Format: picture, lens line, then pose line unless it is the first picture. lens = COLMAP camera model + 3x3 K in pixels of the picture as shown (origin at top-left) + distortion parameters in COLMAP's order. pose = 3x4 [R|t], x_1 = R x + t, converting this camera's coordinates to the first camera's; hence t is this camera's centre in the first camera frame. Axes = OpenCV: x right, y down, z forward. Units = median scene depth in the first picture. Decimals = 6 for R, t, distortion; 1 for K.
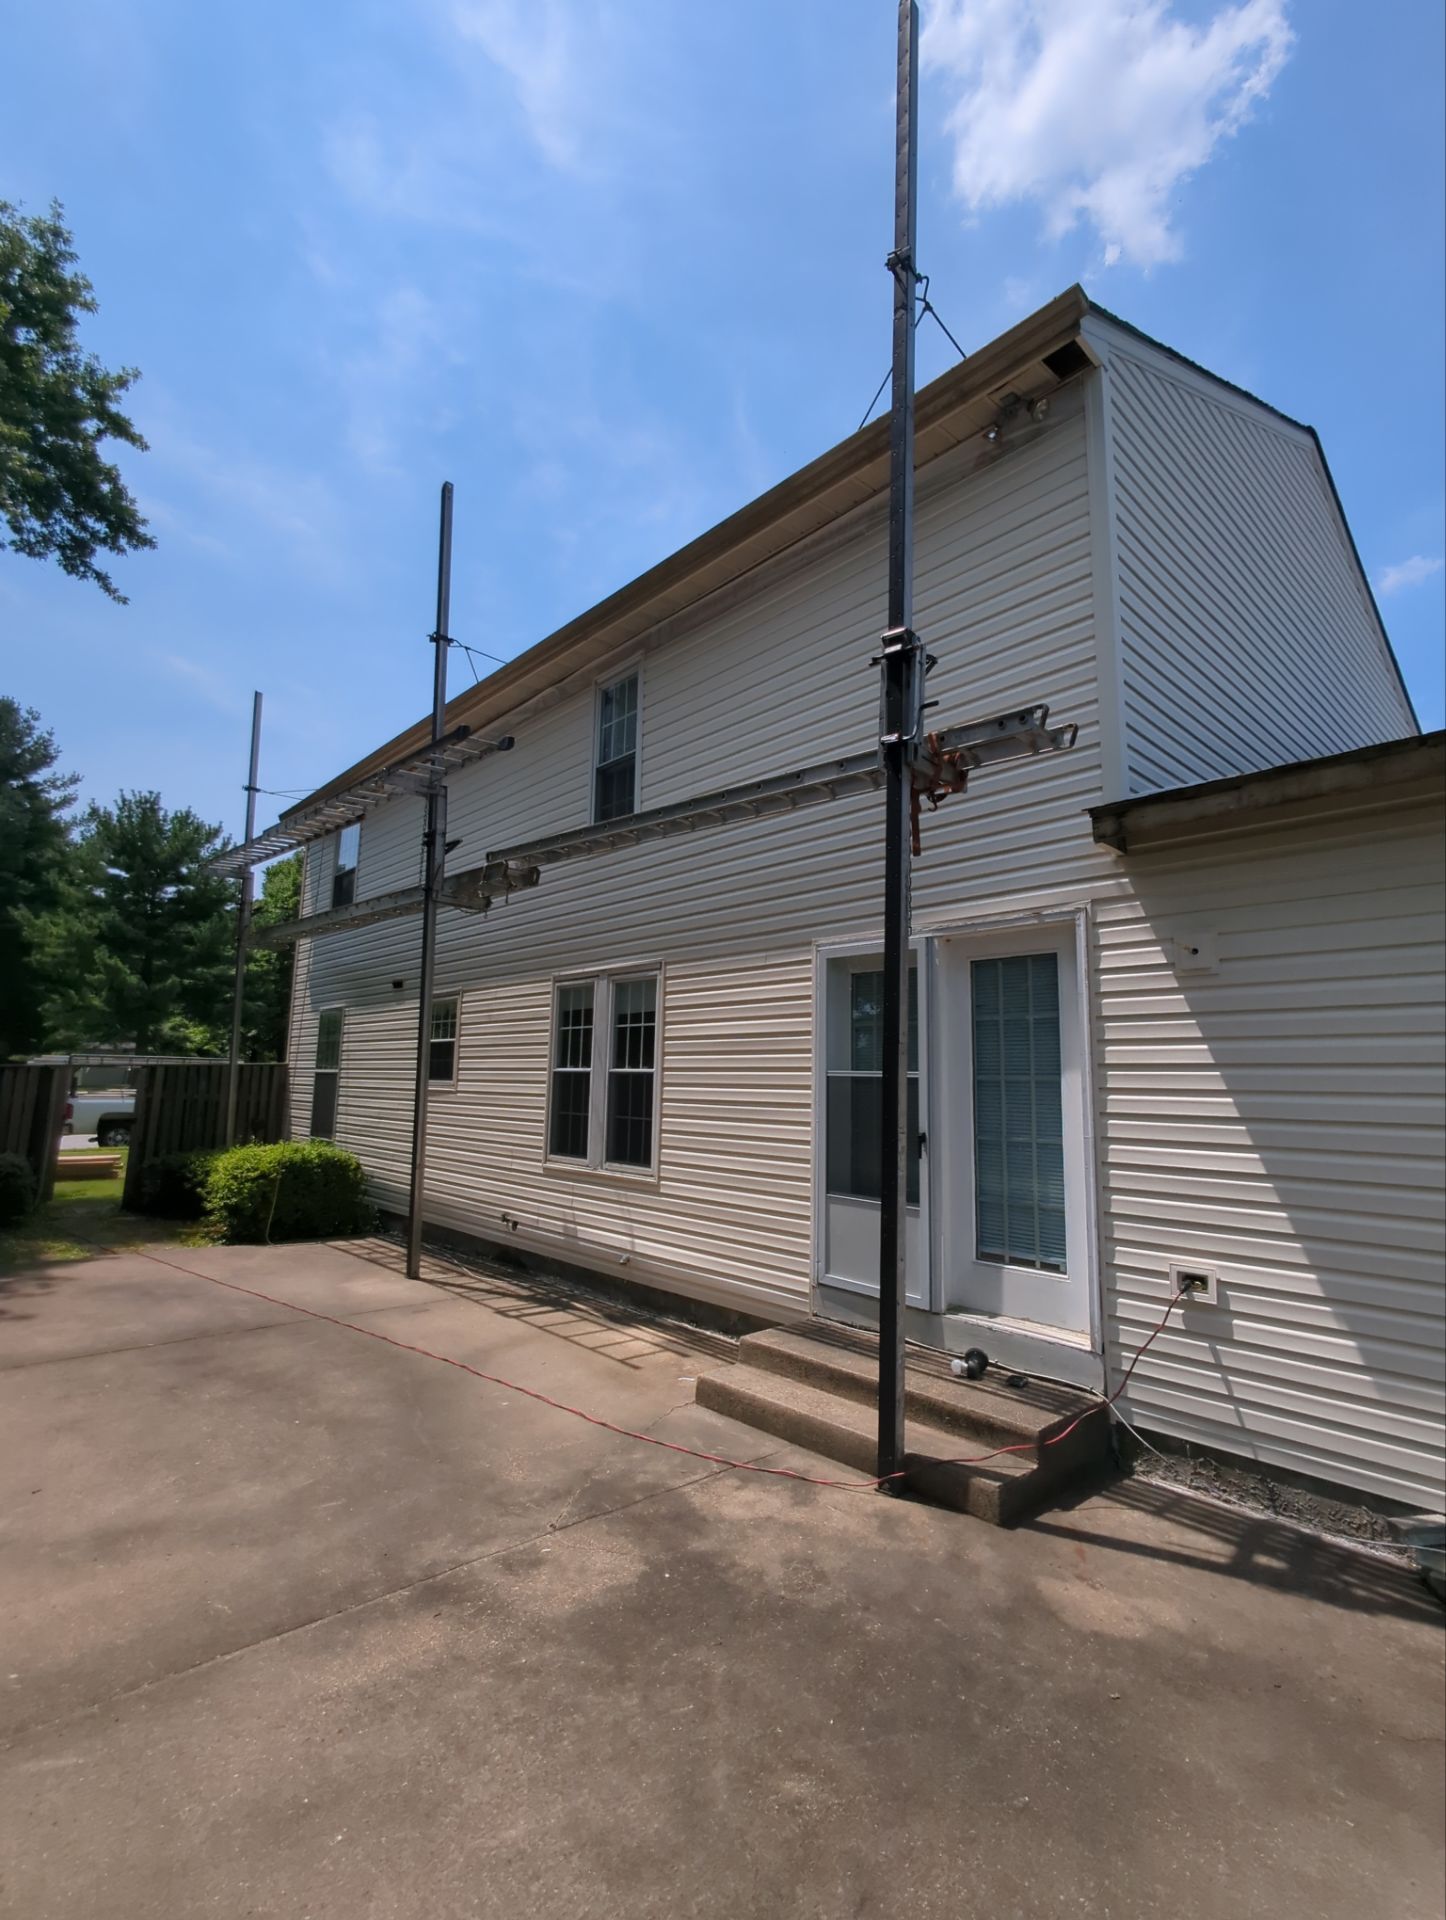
lens RADIAL K [[892.5, 0, 728.4], [0, 892.5, 988.5], [0, 0, 1]] dist [-0.020210, -0.001561]
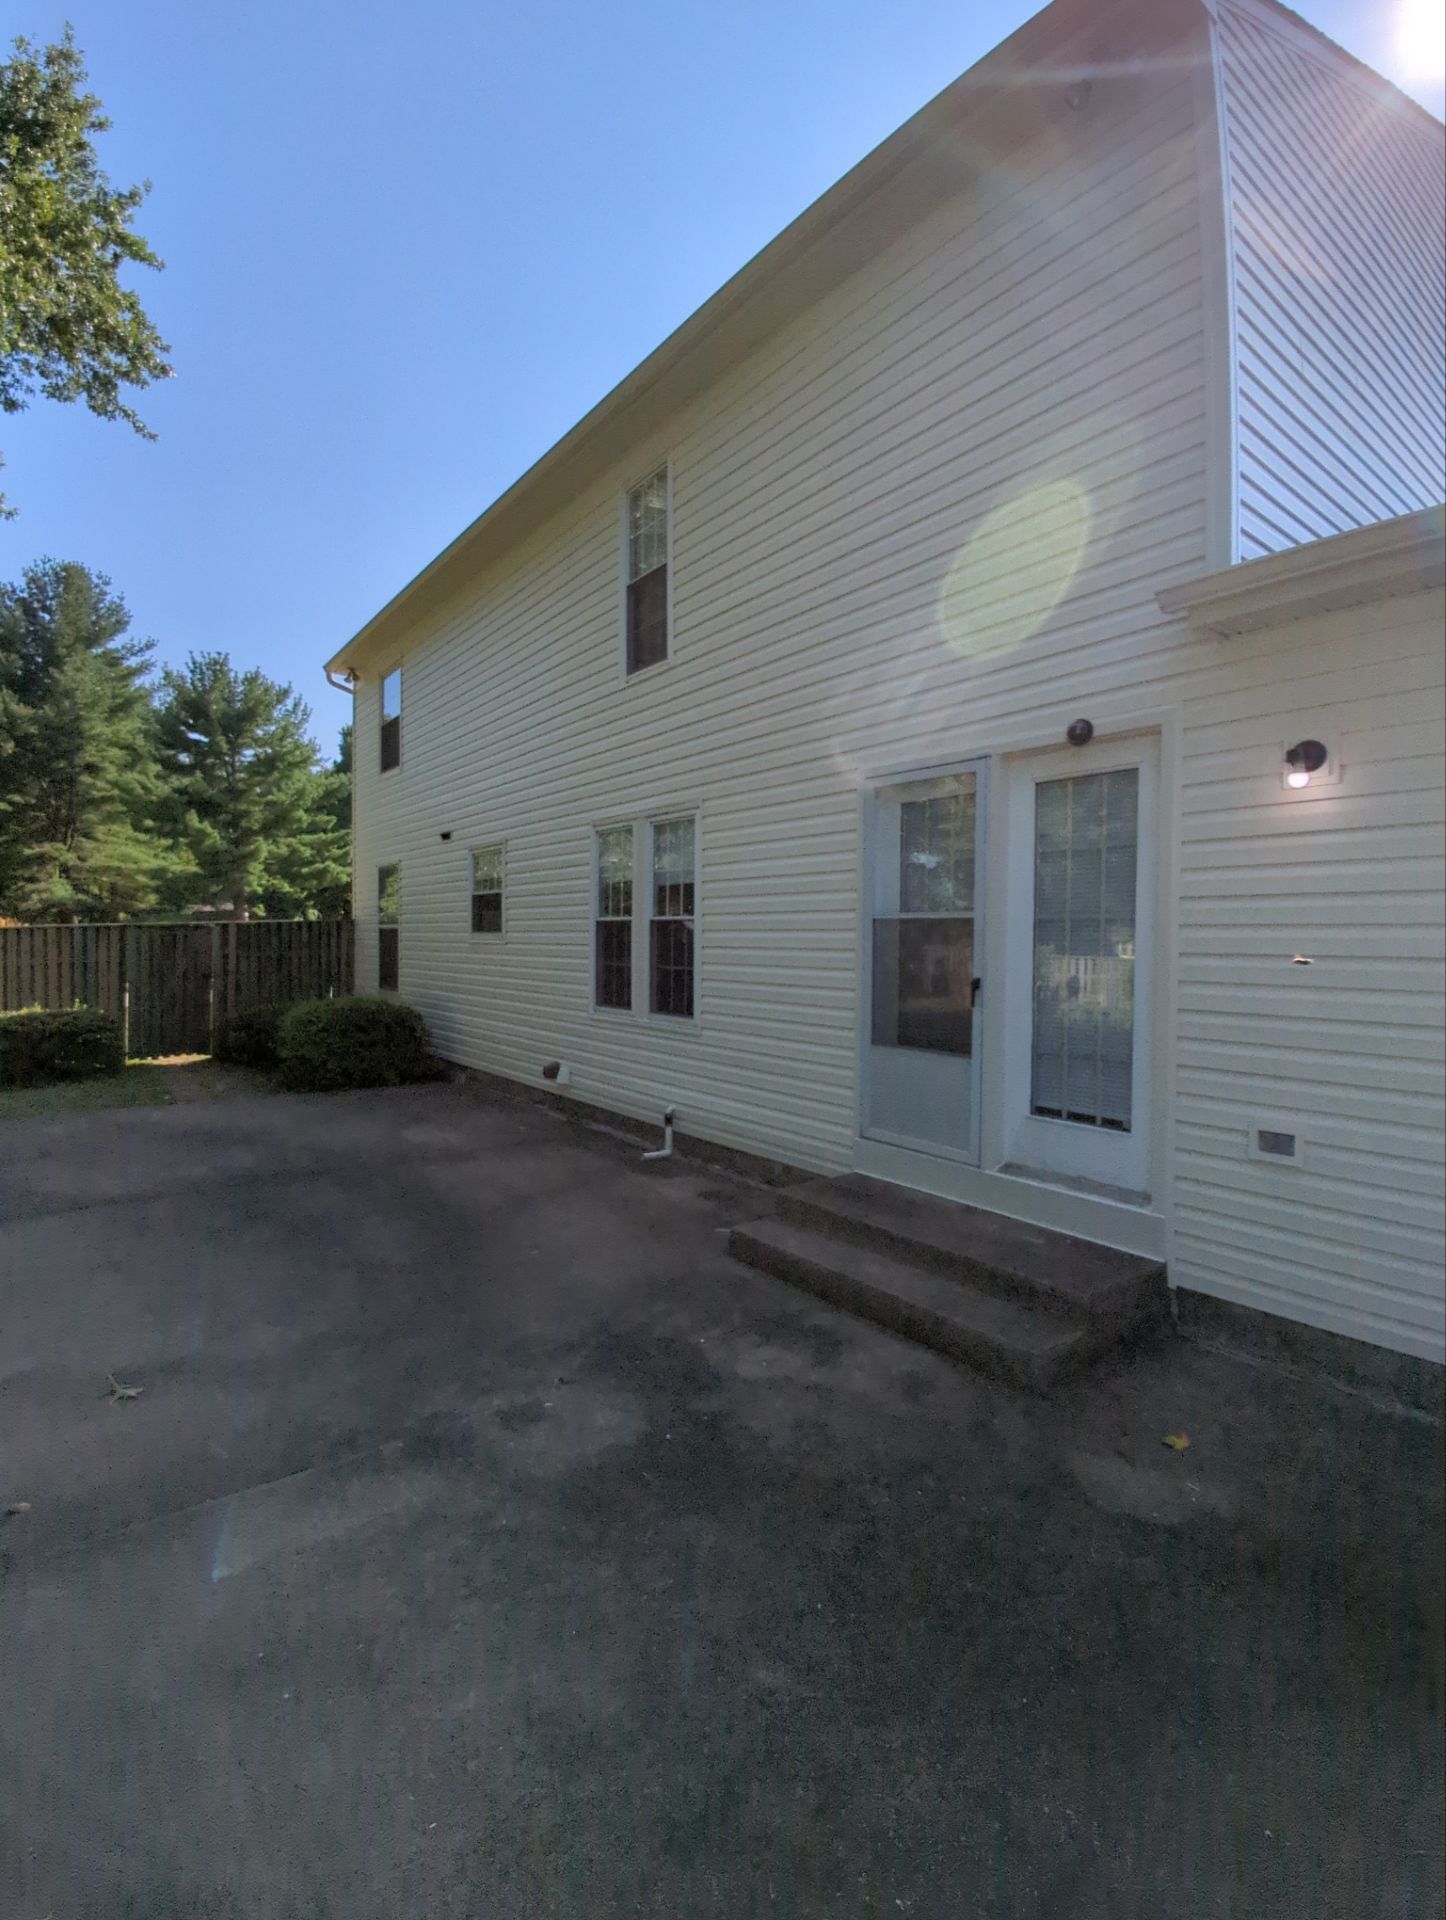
lens RADIAL K [[892.5, 0, 716.9], [0, 892.5, 987.5], [0, 0, 1]] dist [-0.020210, -0.001561]
pose [[0.994527, -0.007027, -0.104242, 0.065830], [0.023918, 0.986551, 0.161692, 0.023128], [0.101704, -0.163300, 0.981320, 0.107103]]
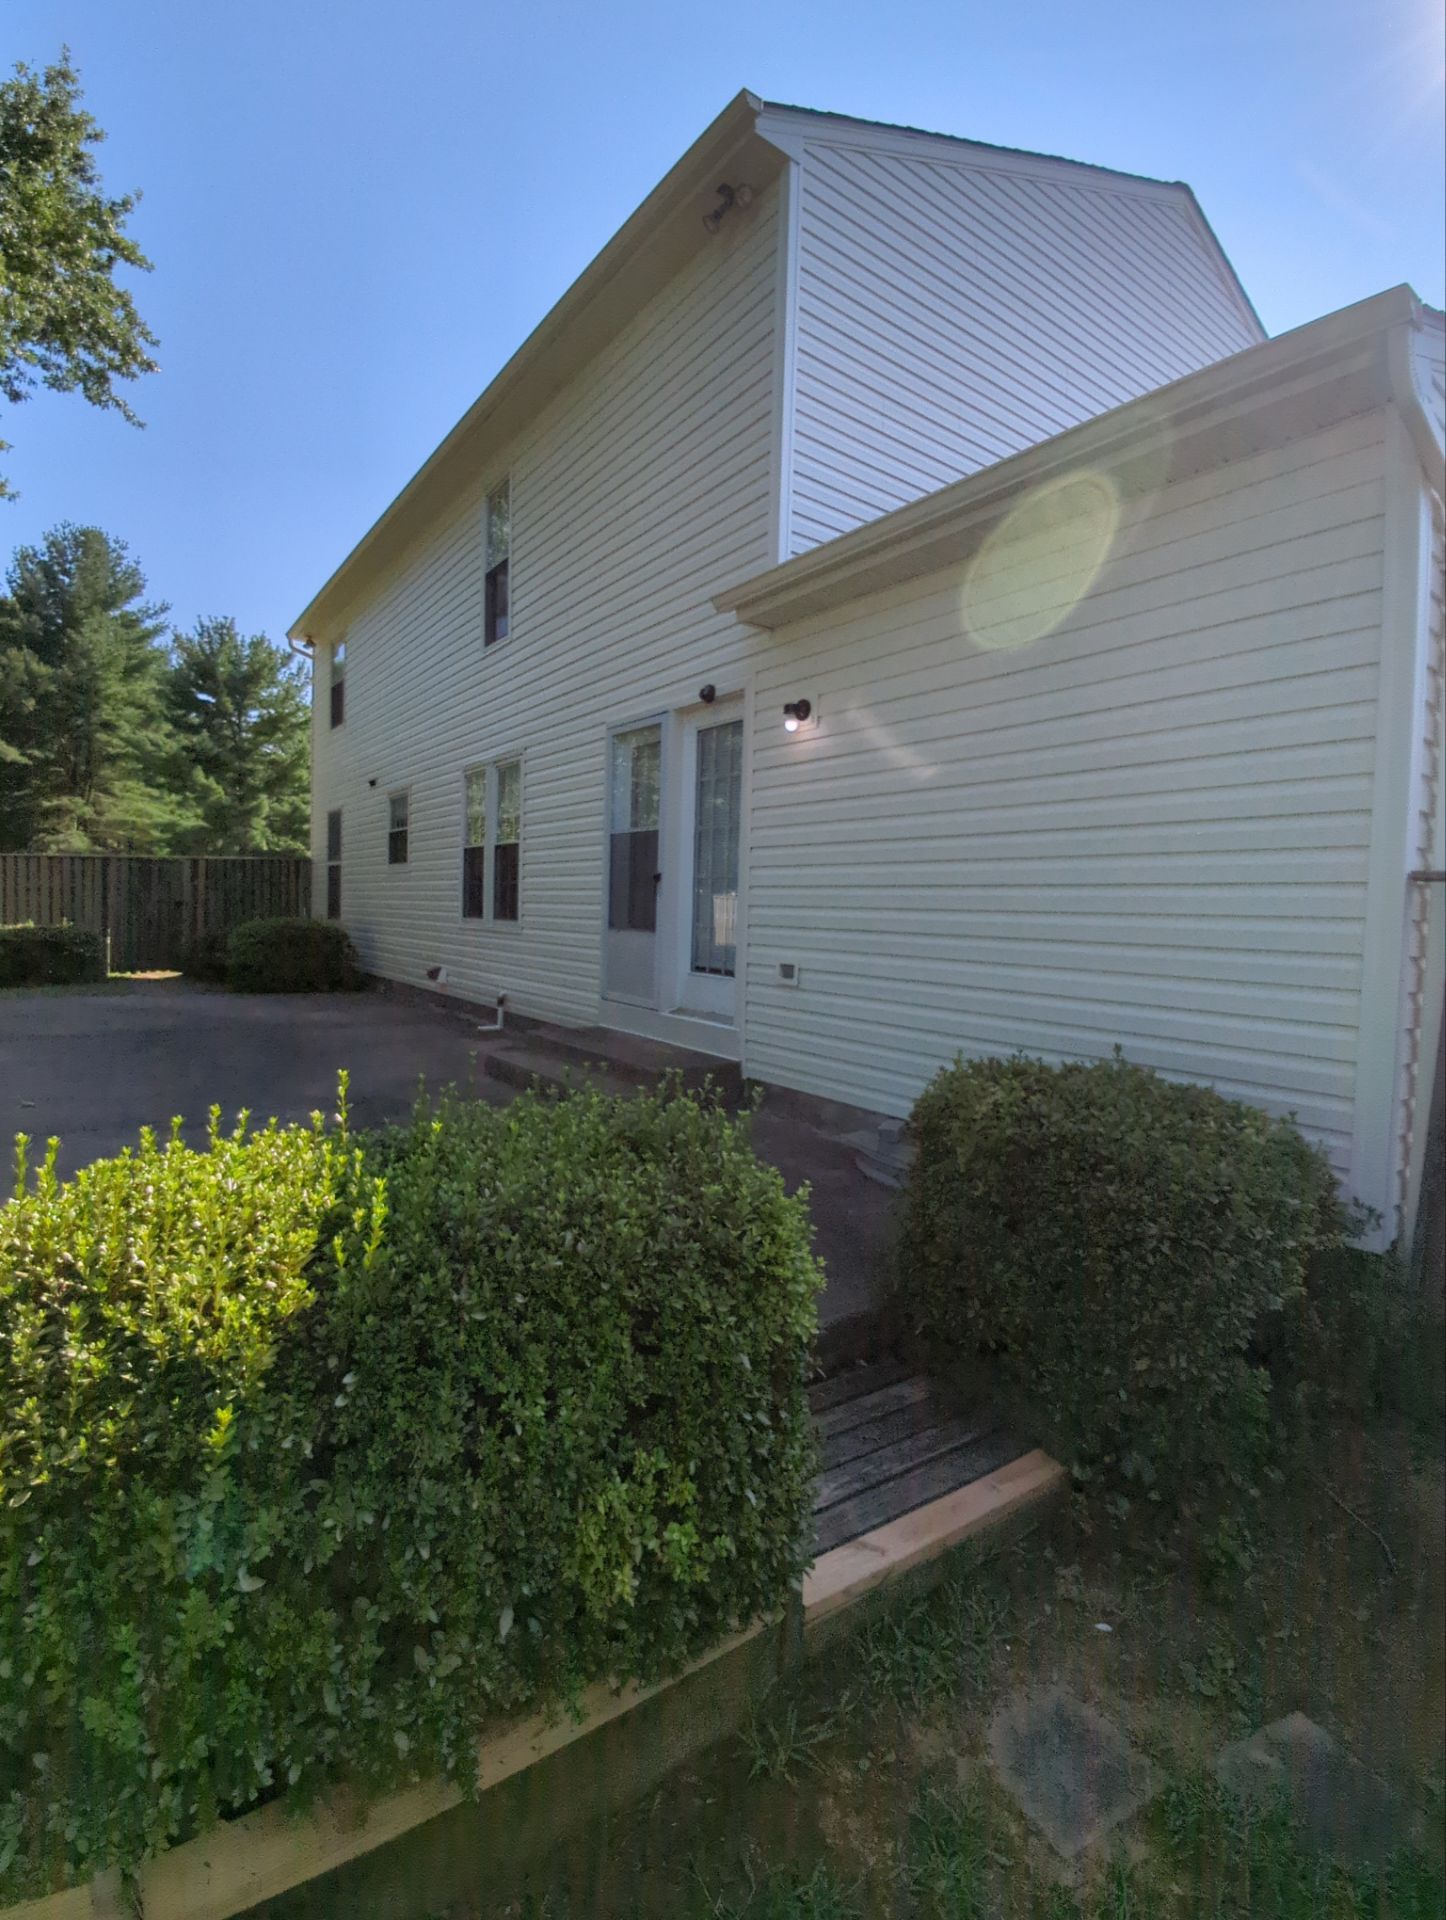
lens RADIAL K [[892.5, 0, 723.5], [0, 892.5, 987.5], [0, 0, 1]] dist [-0.020210, -0.001561]
pose [[0.992330, 0.018730, -0.122191, 0.571043], [0.005003, 0.981560, 0.191087, 0.097474], [0.123517, -0.190233, 0.973938, -0.286136]]
